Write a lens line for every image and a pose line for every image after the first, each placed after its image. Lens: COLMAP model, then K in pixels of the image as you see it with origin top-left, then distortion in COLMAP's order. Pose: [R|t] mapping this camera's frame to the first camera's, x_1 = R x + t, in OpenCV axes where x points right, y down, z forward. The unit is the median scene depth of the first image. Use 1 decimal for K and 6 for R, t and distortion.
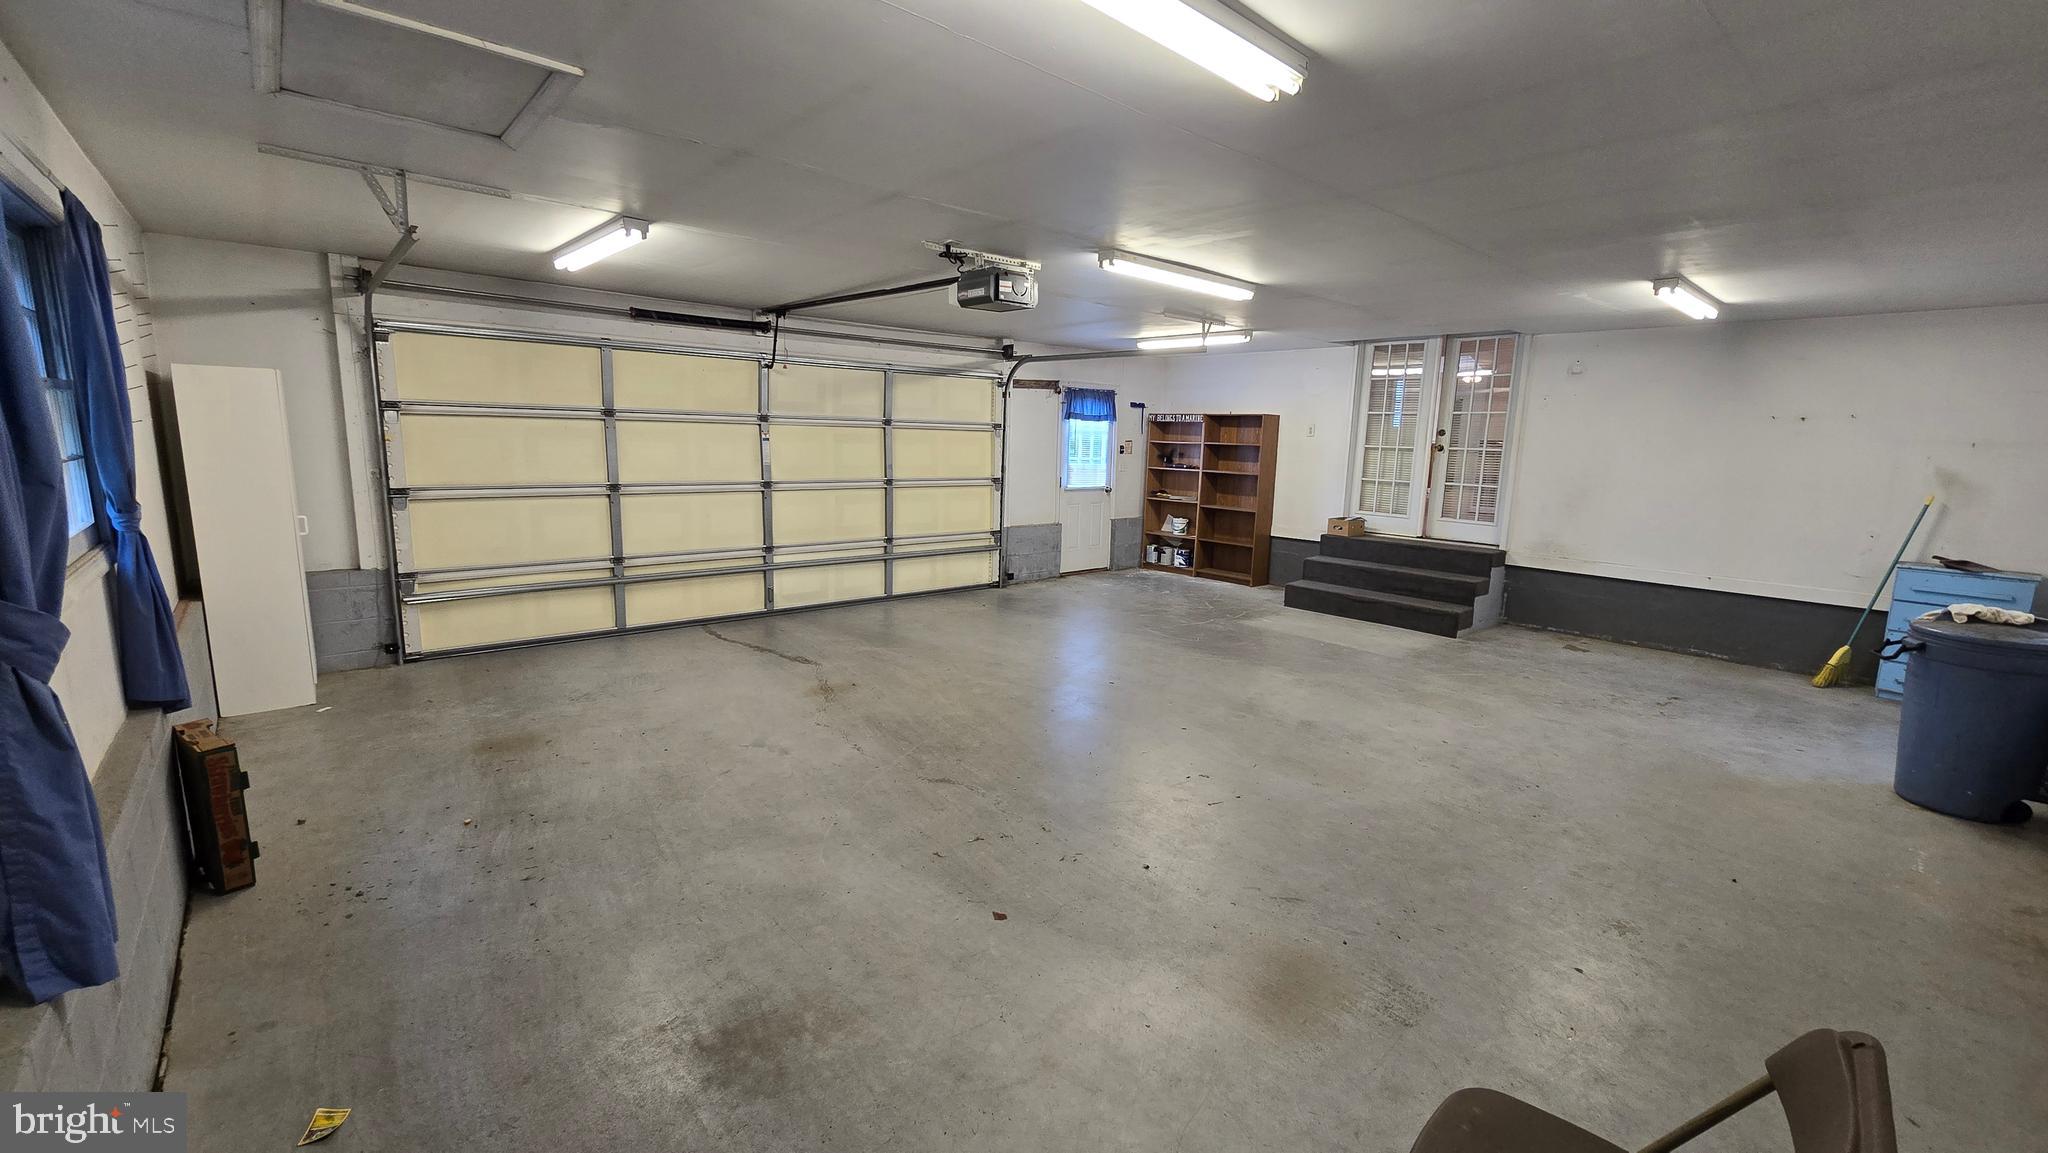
lens RADIAL K [[834.6, 0, 1030.5], [0, 834.6, 568.7], [0, 0, 1]] dist [0.001993, 0.000137]
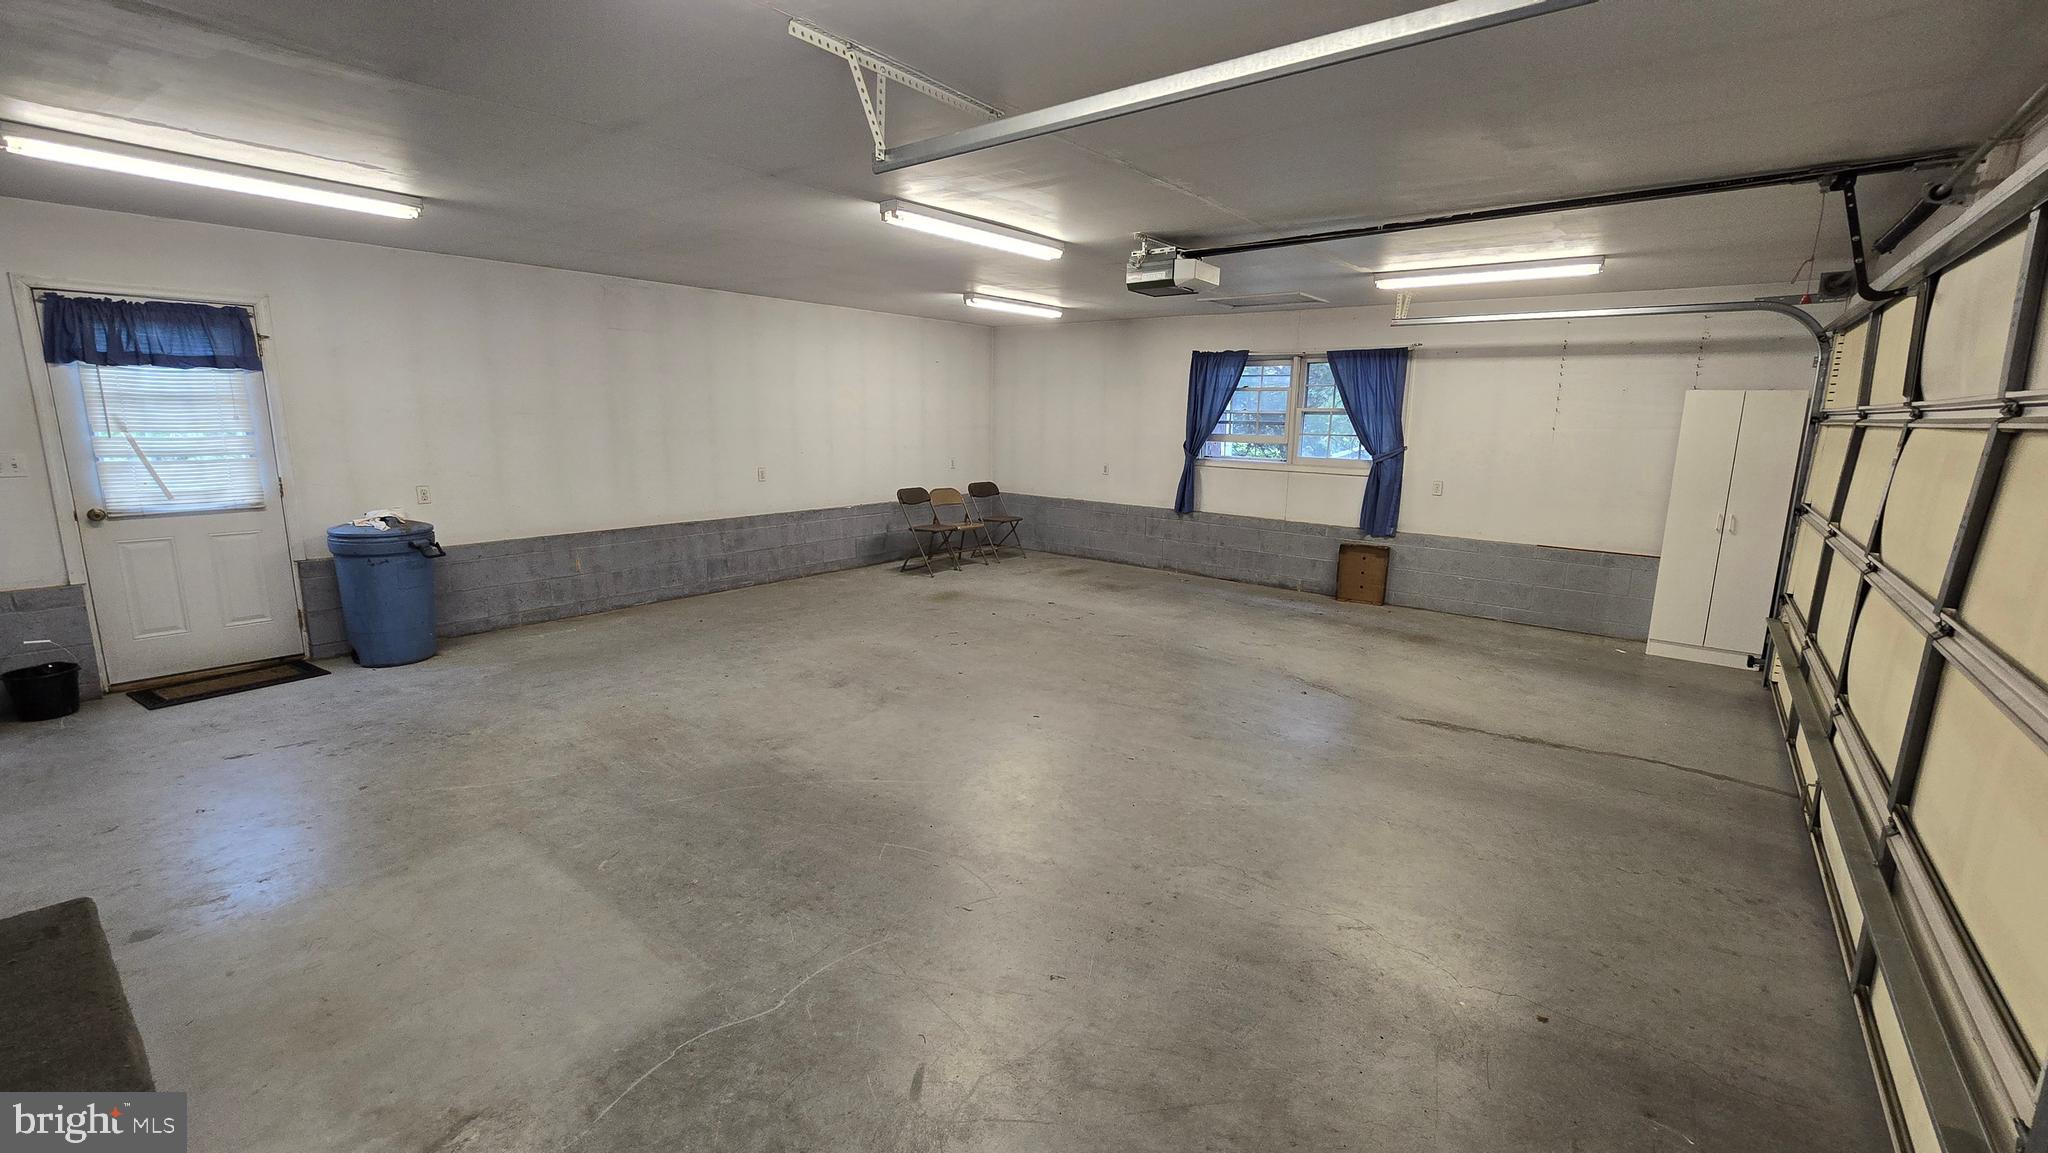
lens RADIAL K [[839.6, 0, 1030.8], [0, 839.6, 572.6], [0, 0, 1]] dist [-0.002566, -0.000302]
pose [[-0.982944, -0.009336, -0.183668, 0.257630], [-0.072309, 0.937892, 0.339308, -0.278134], [0.169093, 0.346802, -0.922570, 1.733186]]
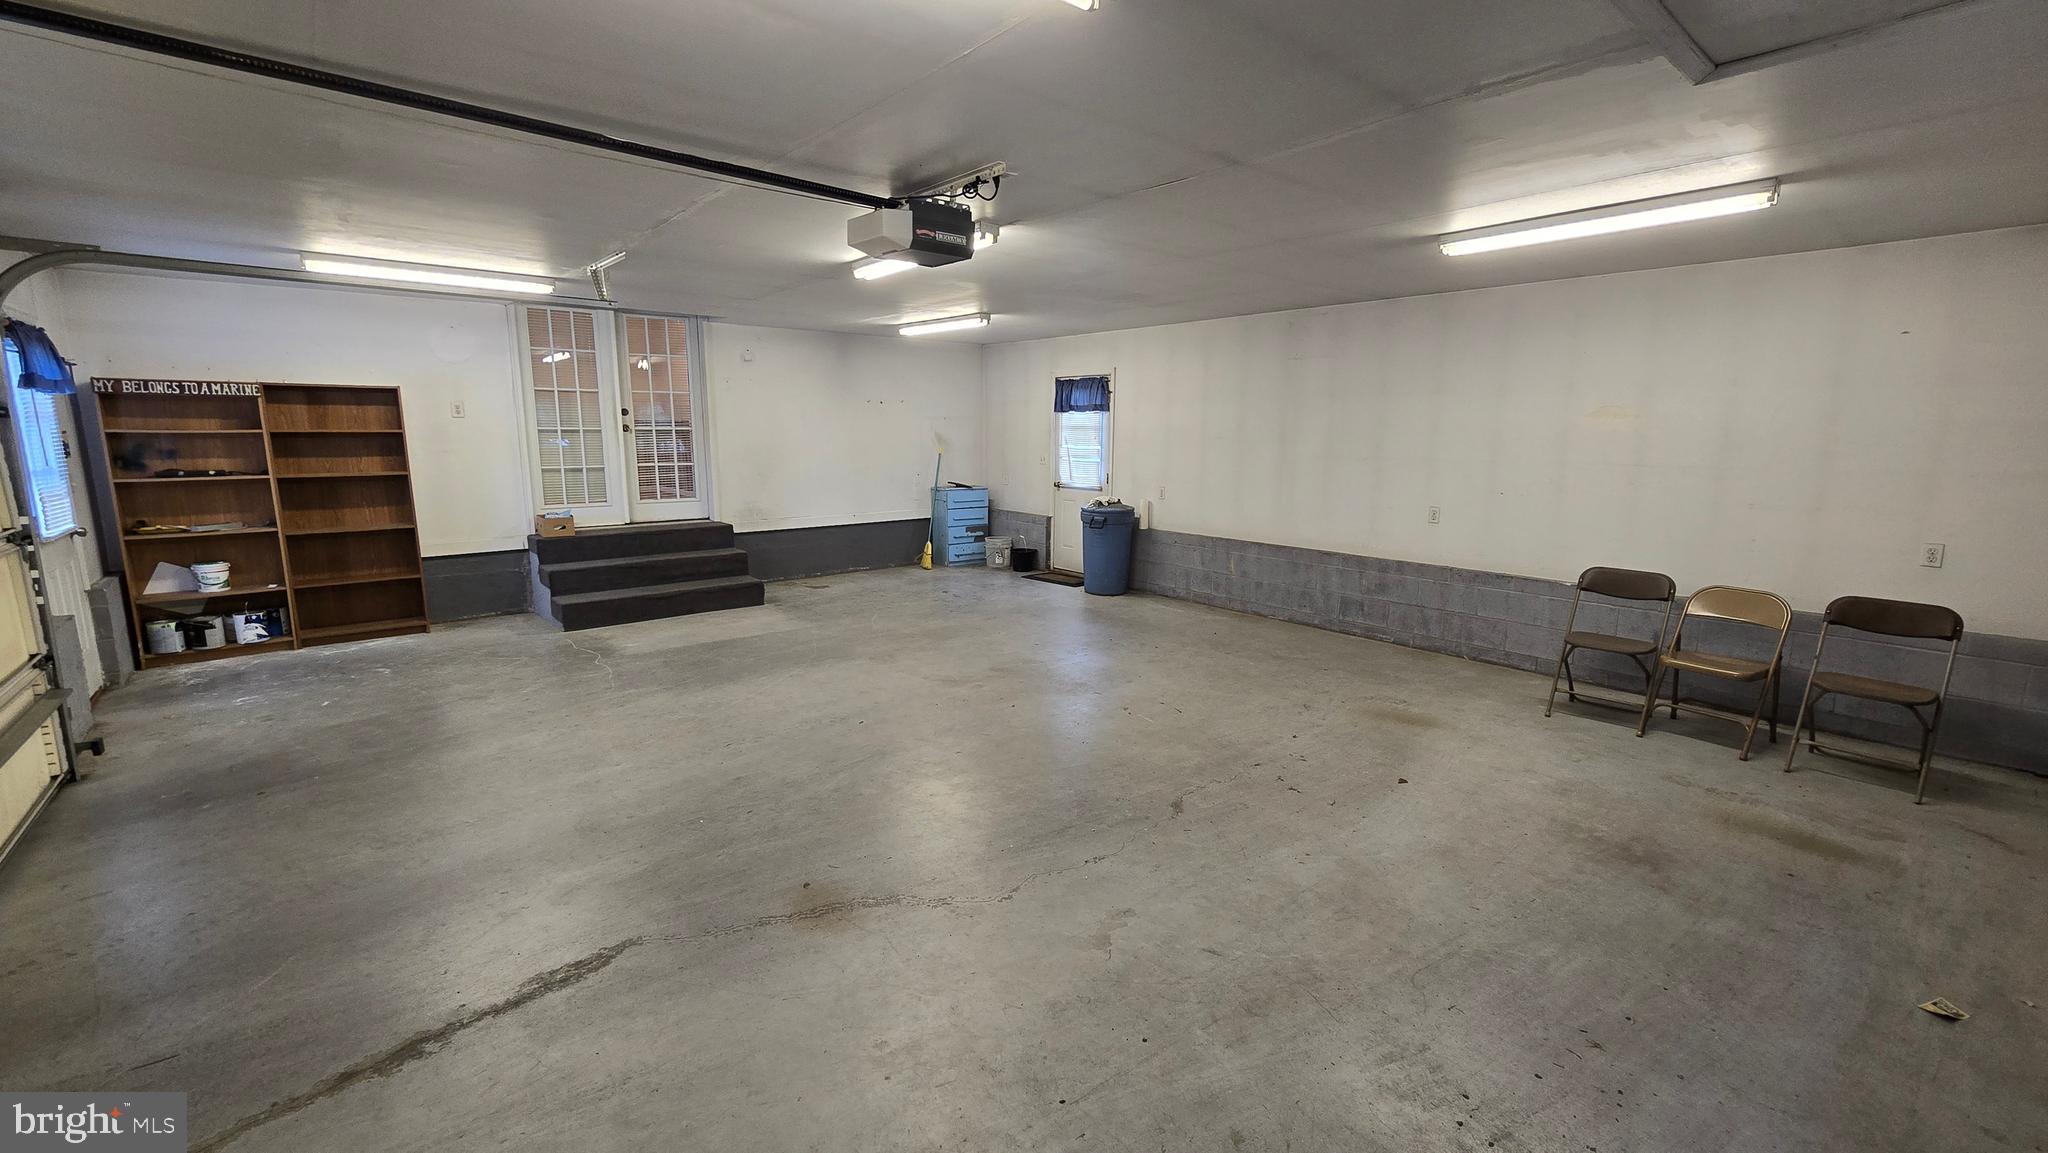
lens RADIAL K [[839.6, 0, 1030.8], [0, 839.6, 572.6], [0, 0, 1]] dist [-0.002566, -0.000302]
pose [[0.024538, -0.197384, 0.980019, -0.702805], [0.154824, 0.969237, 0.191335, -0.145103], [-0.987637, 0.147035, 0.054343, 0.775223]]
